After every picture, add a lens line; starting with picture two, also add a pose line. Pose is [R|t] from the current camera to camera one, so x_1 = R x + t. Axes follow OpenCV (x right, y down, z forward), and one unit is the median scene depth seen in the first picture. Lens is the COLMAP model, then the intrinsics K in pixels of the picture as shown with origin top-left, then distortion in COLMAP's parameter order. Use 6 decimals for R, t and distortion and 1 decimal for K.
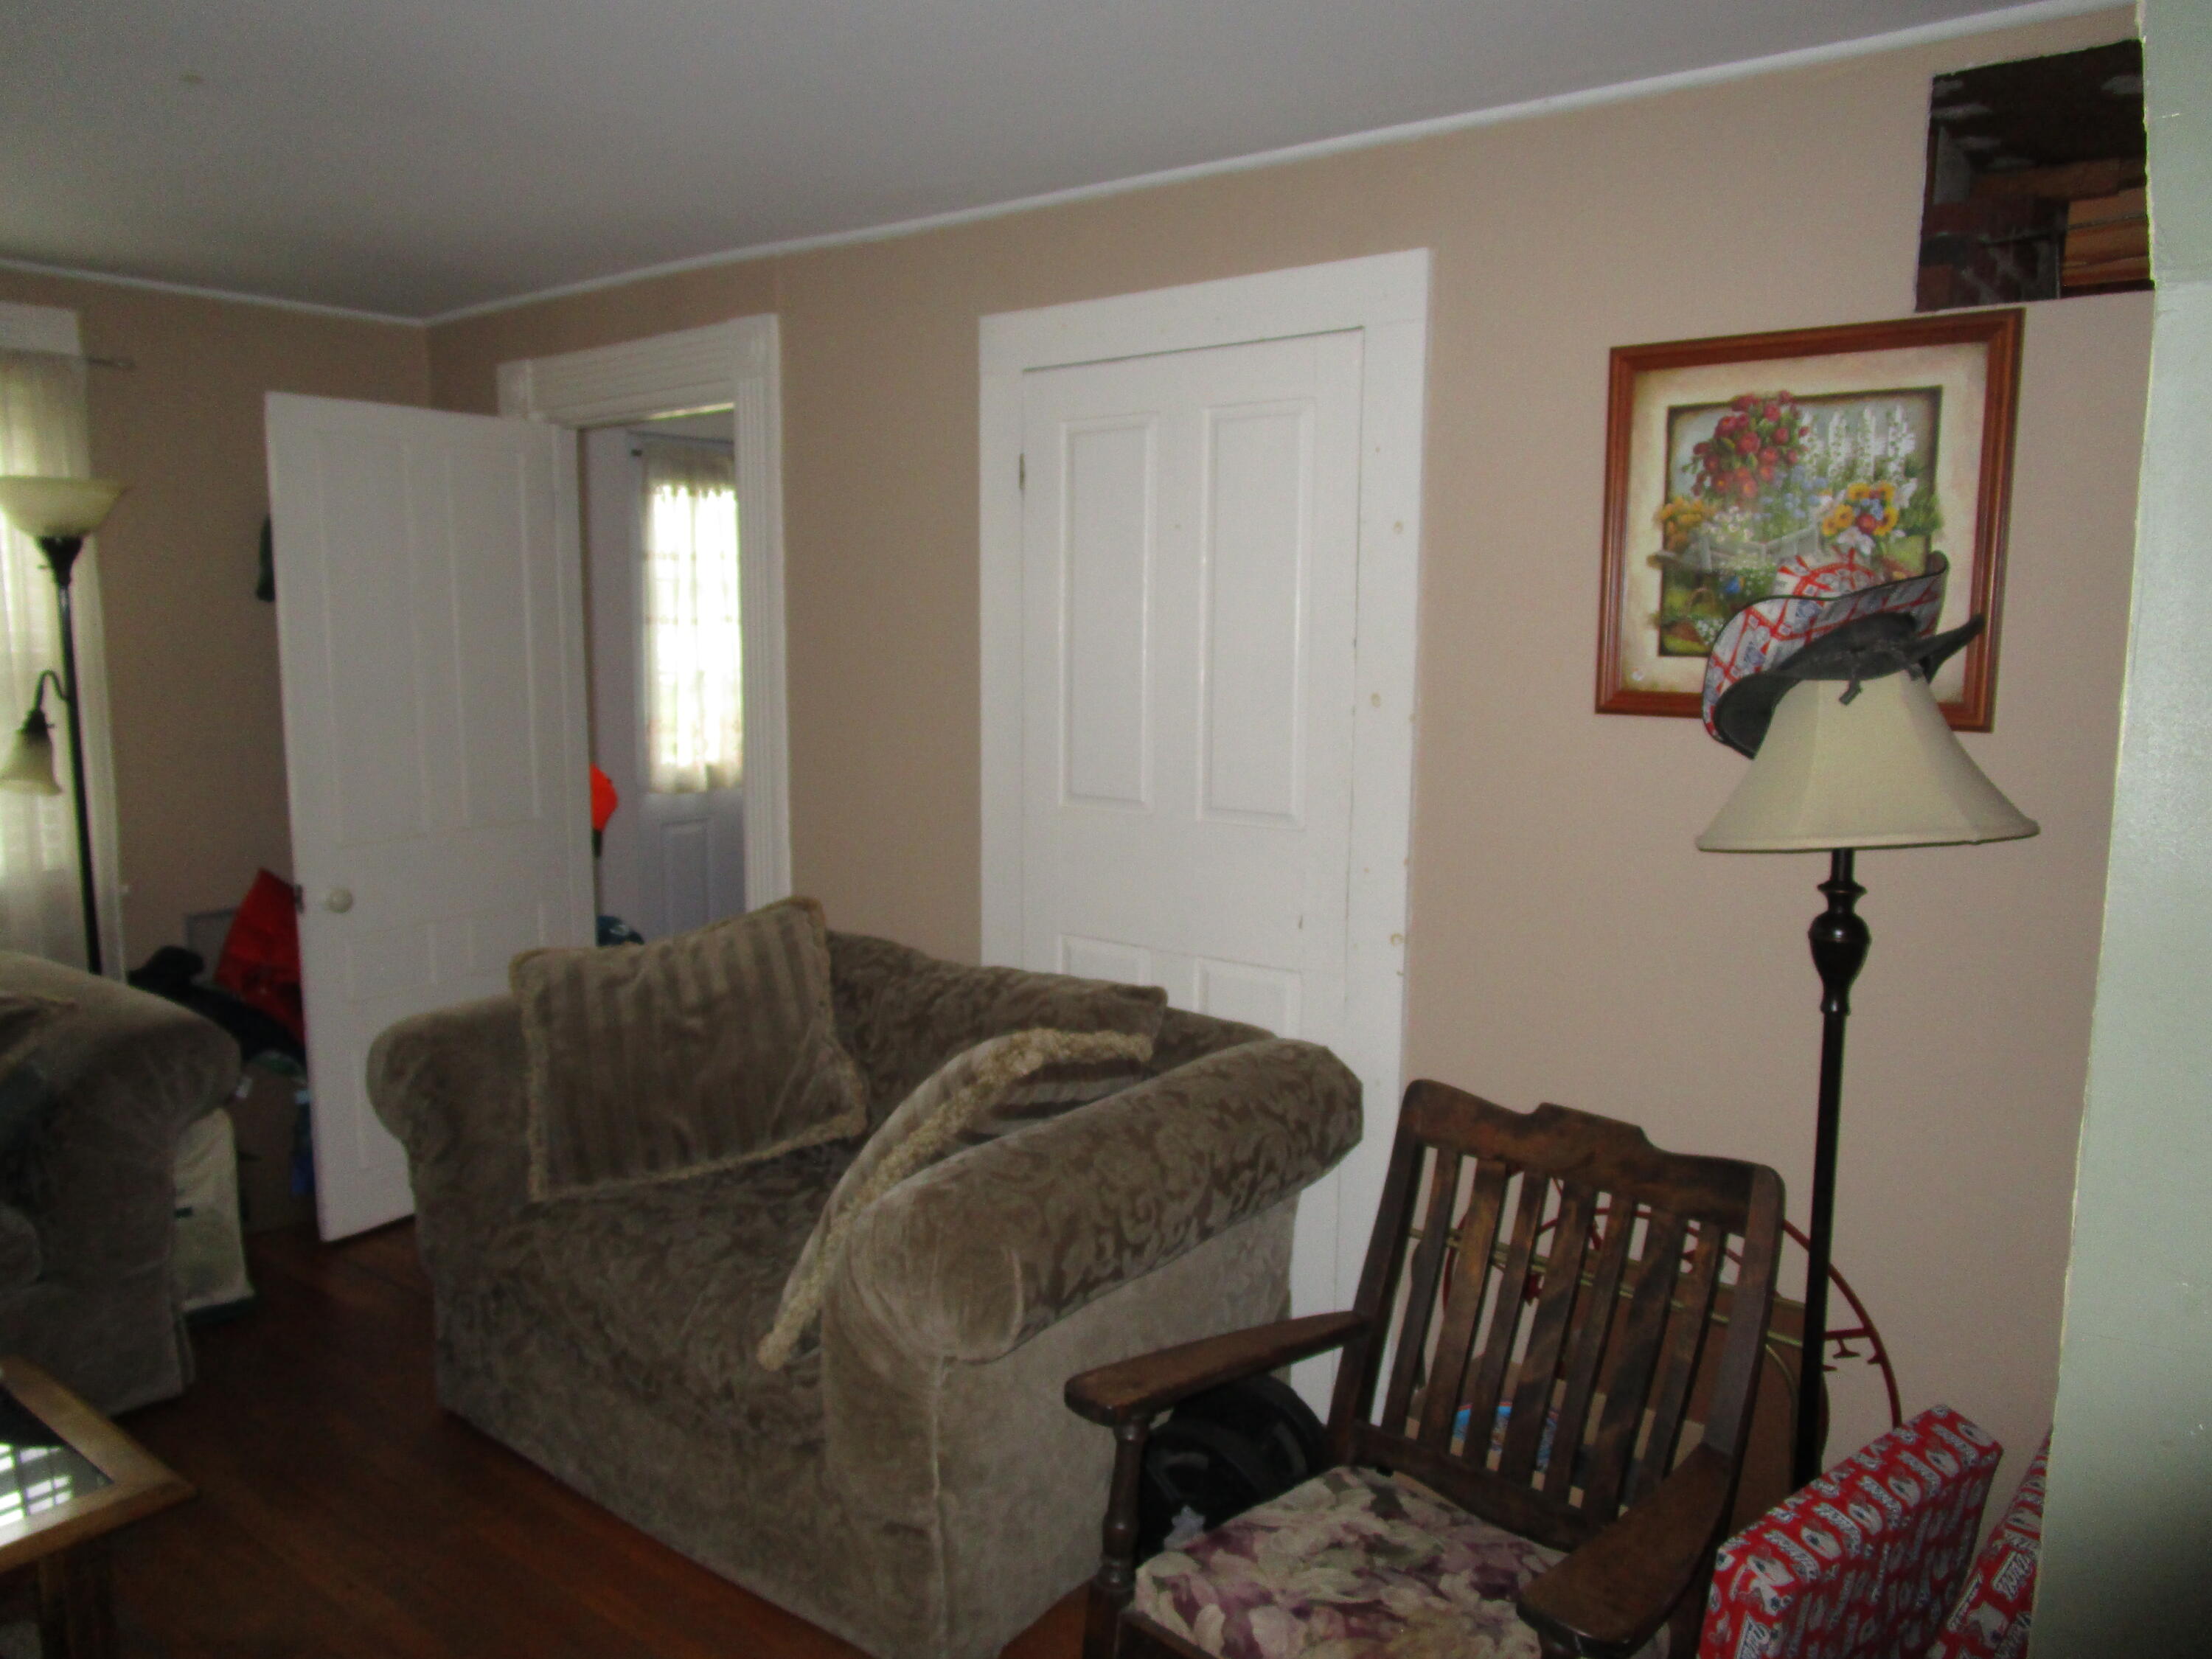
lens RADIAL K [[1568.1, 0, 1106.0], [0, 1568.1, 829.5], [0, 0, 1]] dist [0.000584, 0.002215]
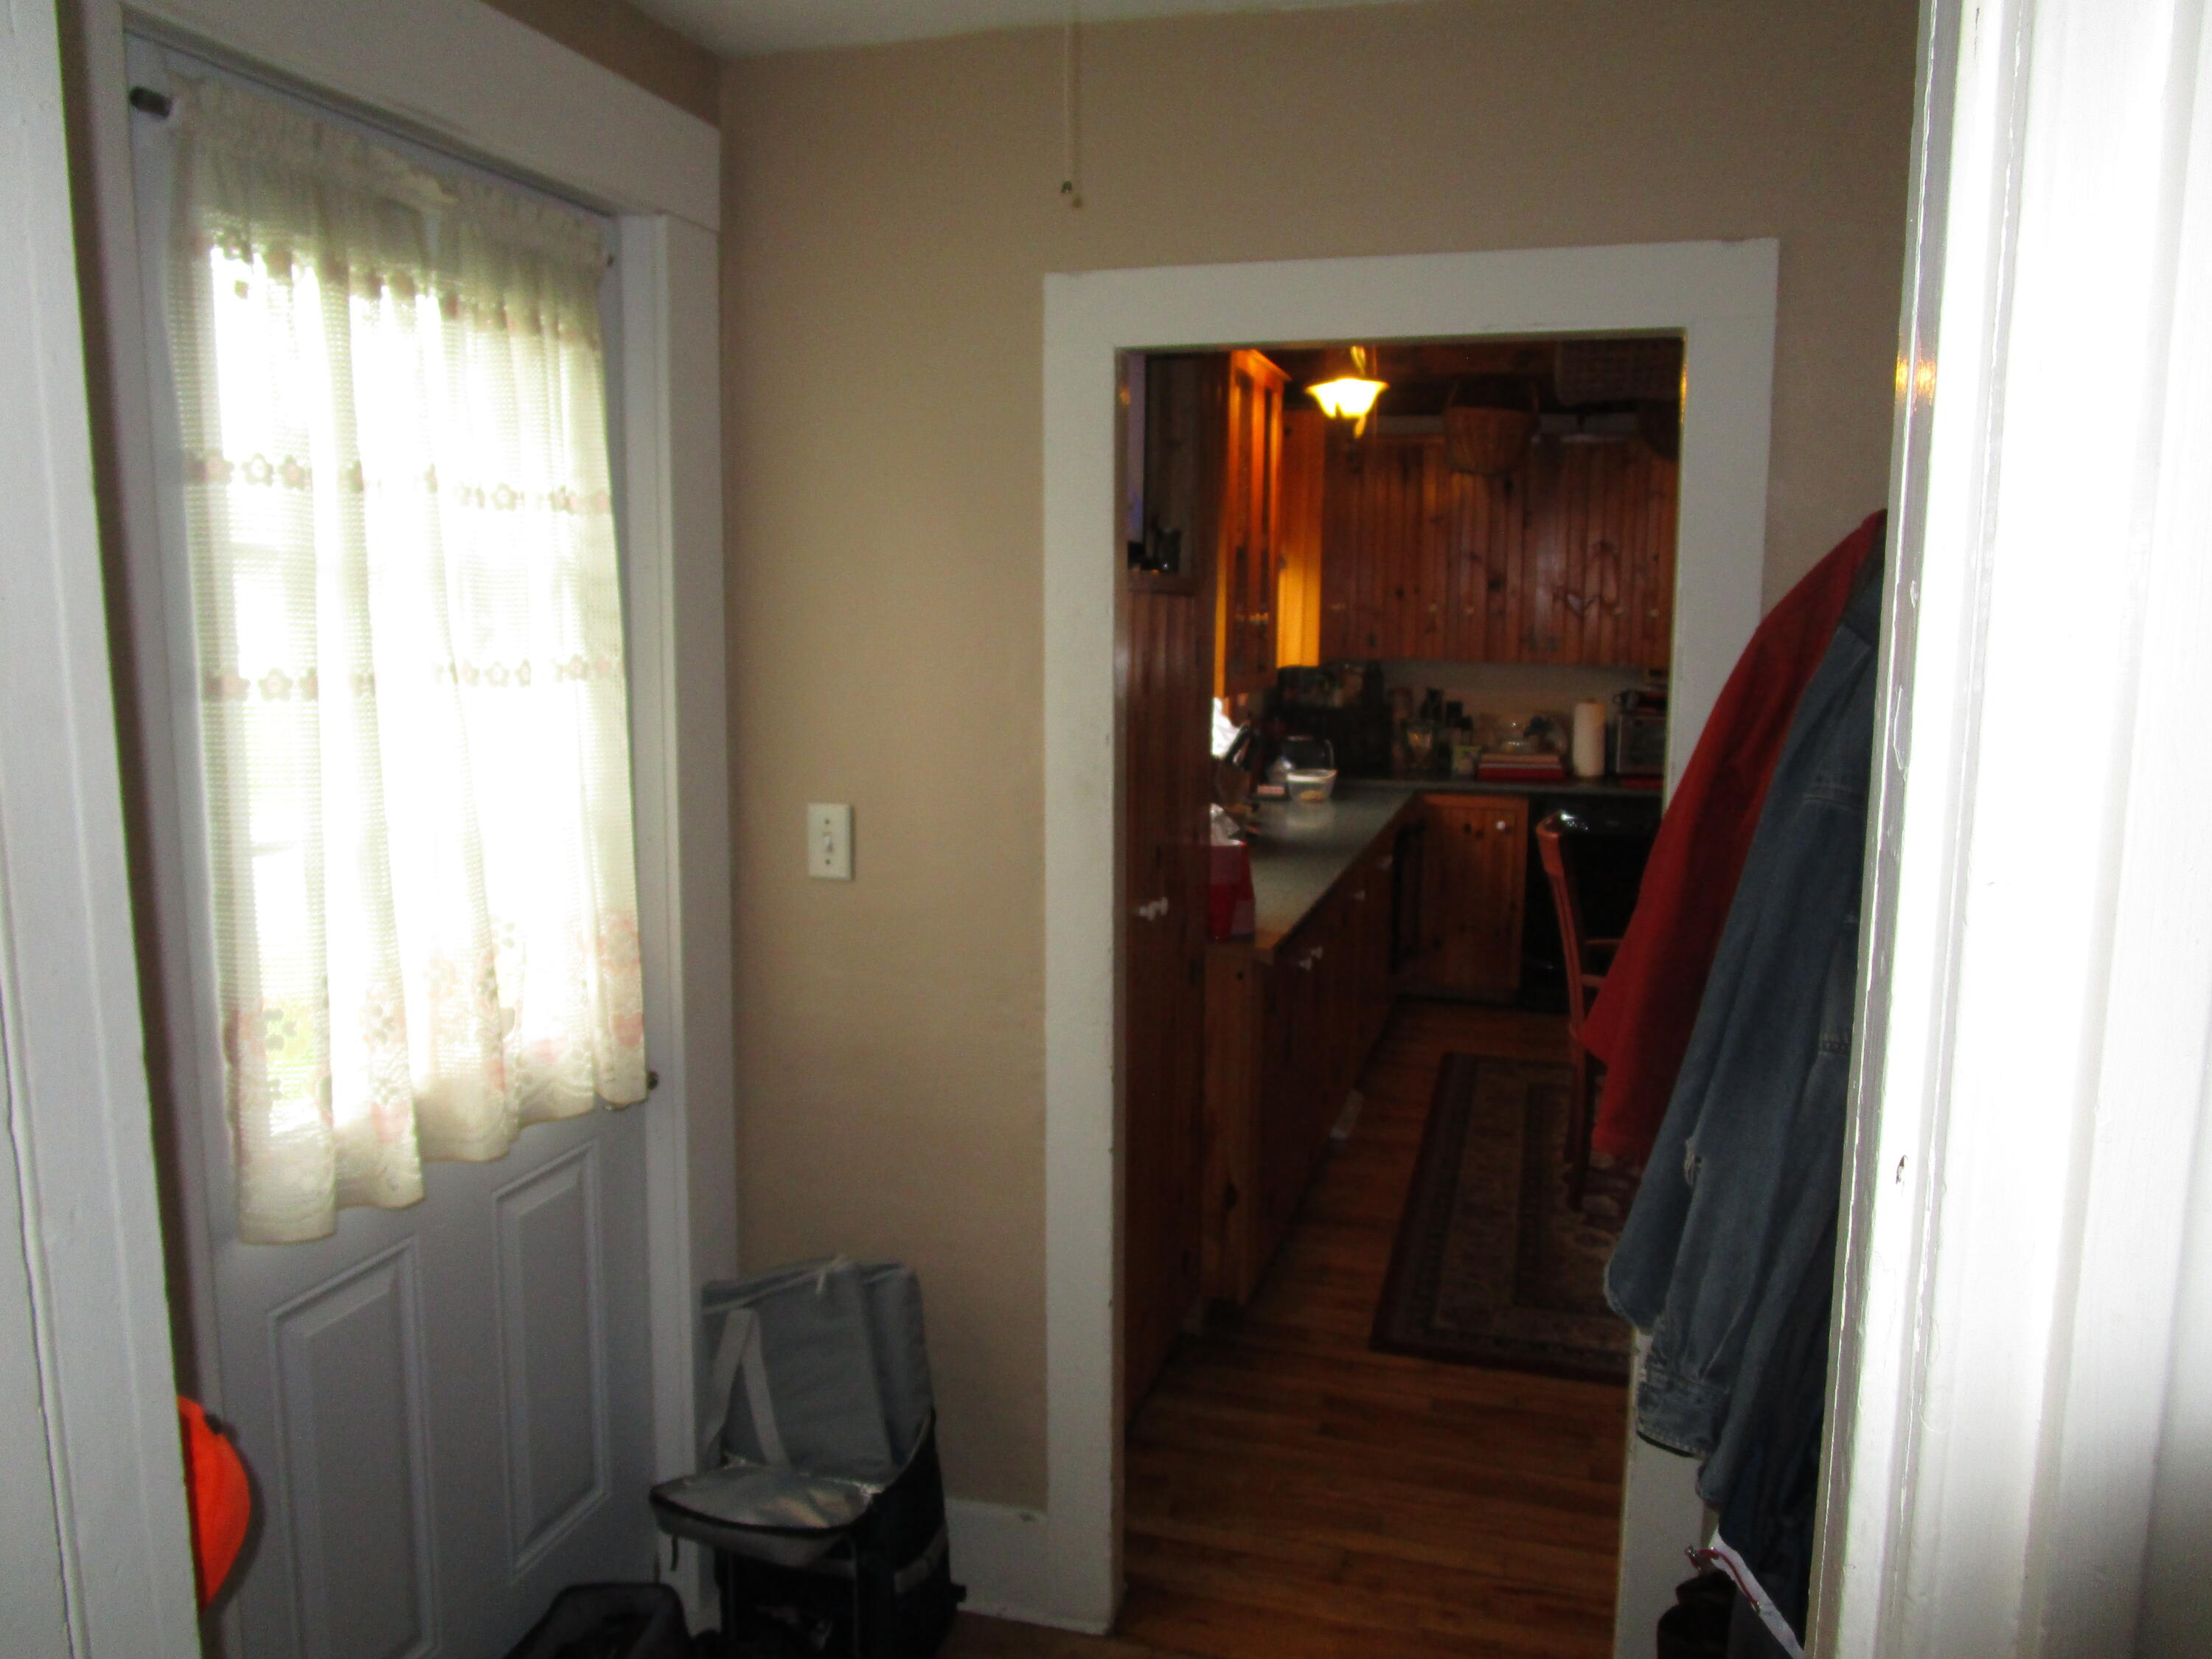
lens RADIAL K [[1568.1, 0, 1106.0], [0, 1568.1, 829.5], [0, 0, 1]] dist [0.000584, 0.002215]
pose [[0.942028, -0.048452, 0.332017, -0.243511], [0.048178, 0.998798, 0.009062, -0.105339], [-0.332057, 0.007460, 0.943230, 0.694745]]
